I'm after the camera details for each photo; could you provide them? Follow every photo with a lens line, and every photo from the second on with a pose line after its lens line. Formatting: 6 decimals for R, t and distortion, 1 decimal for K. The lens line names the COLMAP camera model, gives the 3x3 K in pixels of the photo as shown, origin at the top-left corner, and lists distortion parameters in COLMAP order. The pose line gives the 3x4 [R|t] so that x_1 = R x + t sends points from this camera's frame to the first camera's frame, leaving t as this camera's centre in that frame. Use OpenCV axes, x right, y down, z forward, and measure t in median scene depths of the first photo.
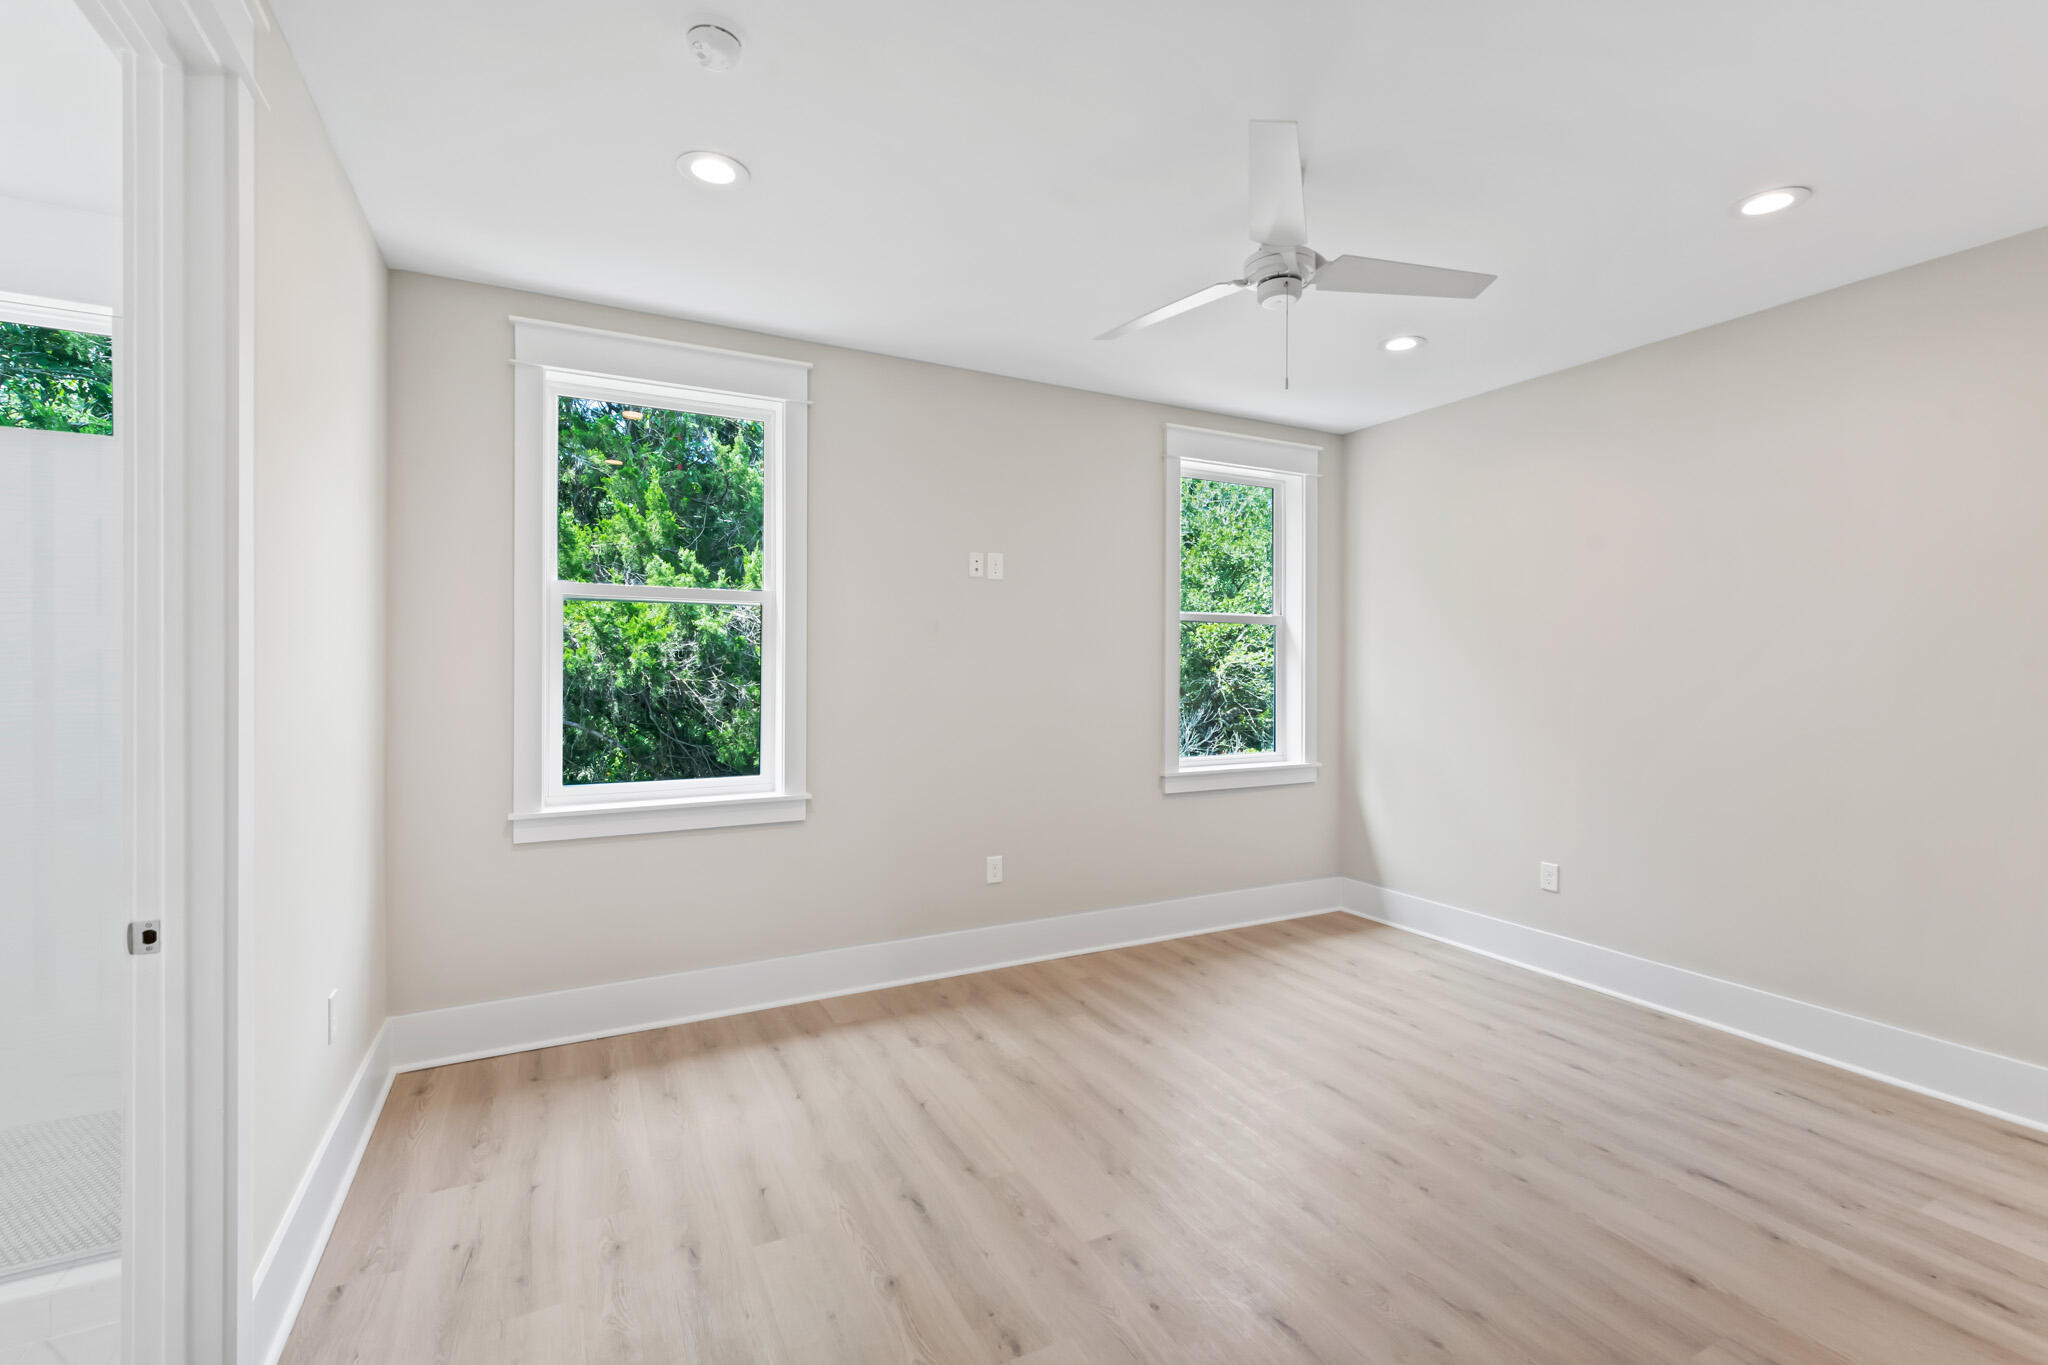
lens RADIAL K [[890.6, 0, 1024.5], [0, 890.6, 673.8], [0, 0, 1]] dist [-0.000513, 0.000058]
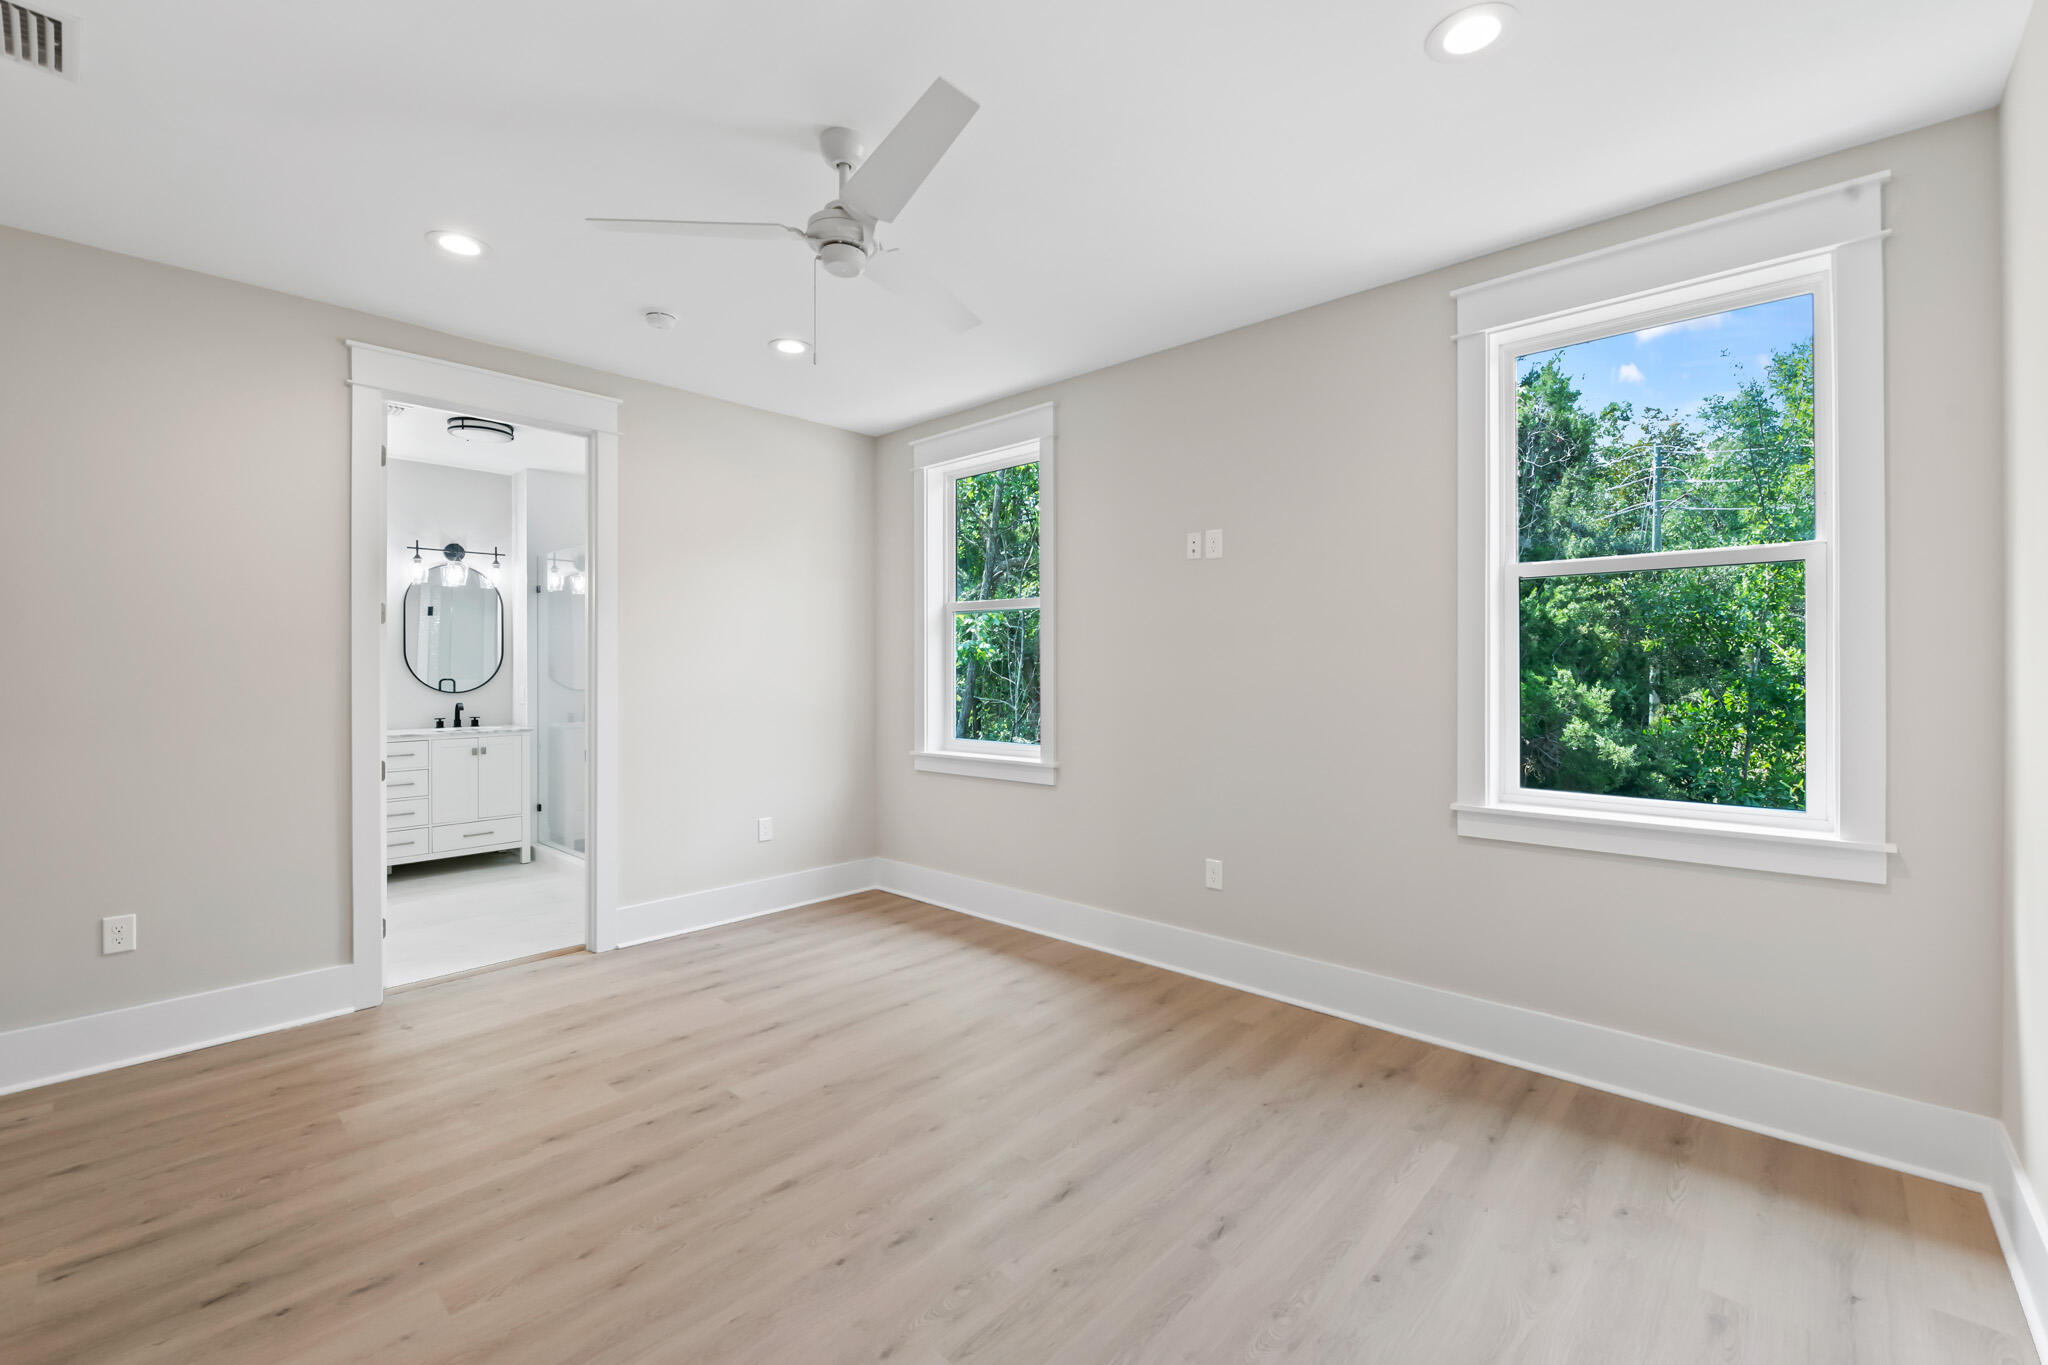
lens RADIAL K [[851.5, 0, 1022.2], [0, 851.5, 674.0], [0, 0, 1]] dist [-0.013688, -0.000459]
pose [[0.339223, 0.002141, -0.940704, 0.735441], [-0.009023, 0.999959, -0.000978, 0.016340], [0.940663, 0.008820, 0.339228, 0.523271]]
